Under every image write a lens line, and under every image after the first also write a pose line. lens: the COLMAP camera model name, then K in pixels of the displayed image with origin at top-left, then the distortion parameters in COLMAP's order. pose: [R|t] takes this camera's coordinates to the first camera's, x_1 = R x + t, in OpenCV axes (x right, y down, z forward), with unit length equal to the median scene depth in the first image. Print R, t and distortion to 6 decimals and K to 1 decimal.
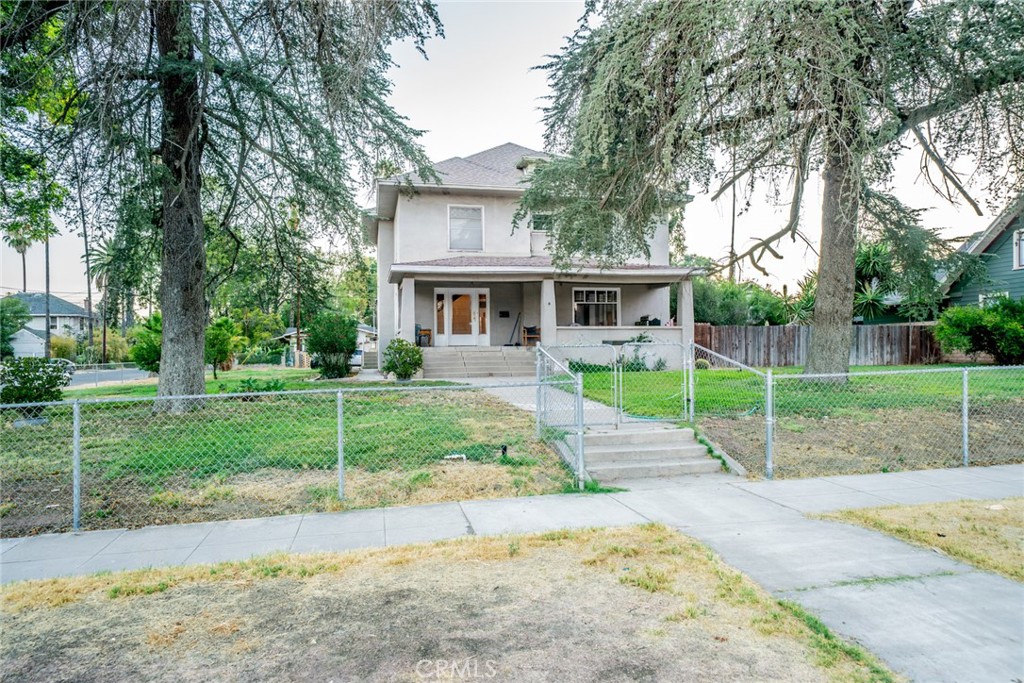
lens RADIAL K [[681.4, 0, 512.0], [0, 681.4, 341.5], [0, 0, 1]] dist [0.040531, 0.001113]
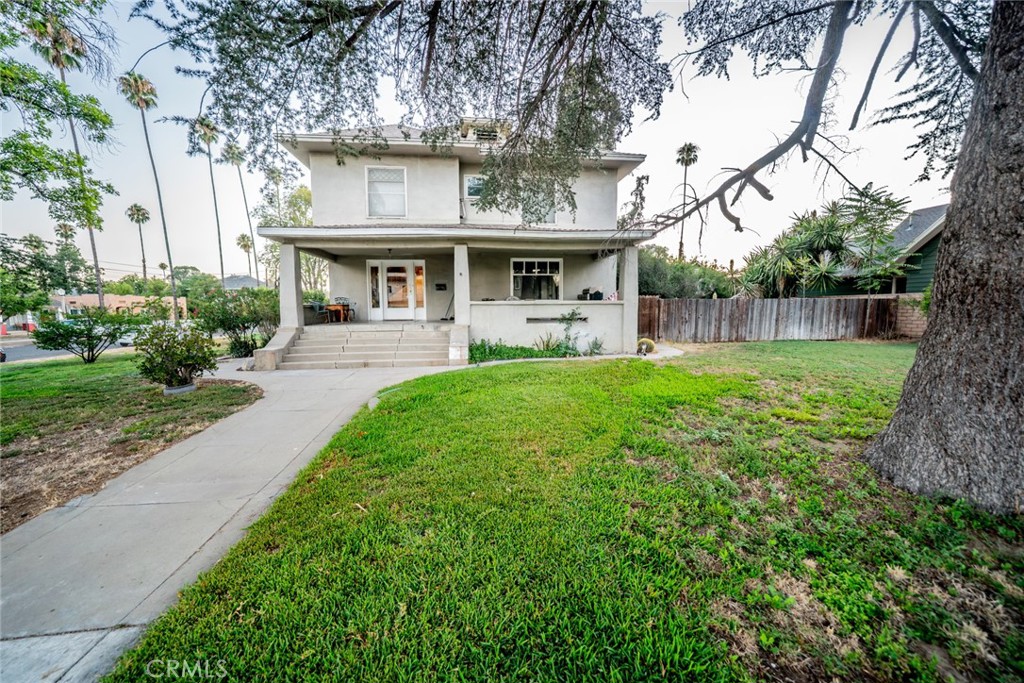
lens RADIAL K [[375.8, 0, 512.0], [0, 375.8, 341.5], [0, 0, 1]] dist [-0.013313, 0.000091]
pose [[0.994798, 0.011959, -0.101159, 0.146042], [-0.001287, 0.994480, 0.104915, -0.019268], [0.101856, -0.104239, 0.989323, 0.476844]]
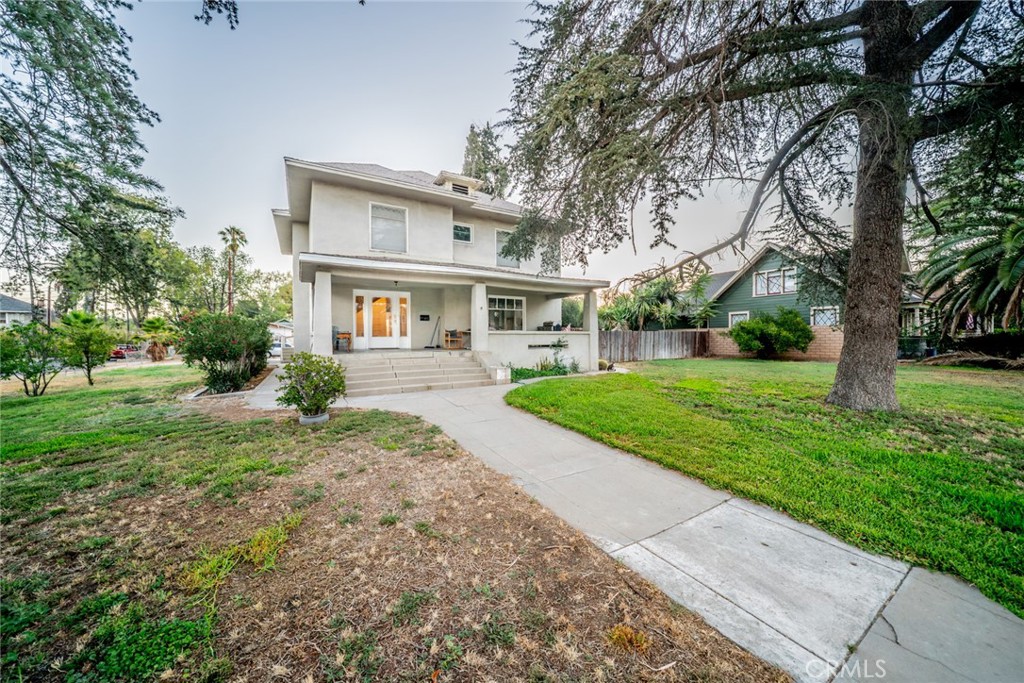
lens RADIAL K [[360.9, 0, 512.0], [0, 360.9, 341.5], [0, 0, 1]] dist [-0.016838, -0.000011]
pose [[0.947277, 0.000534, 0.320415, -0.062833], [-0.007977, 0.999728, 0.021916, -0.016831], [-0.320316, -0.023316, 0.947024, 0.432760]]
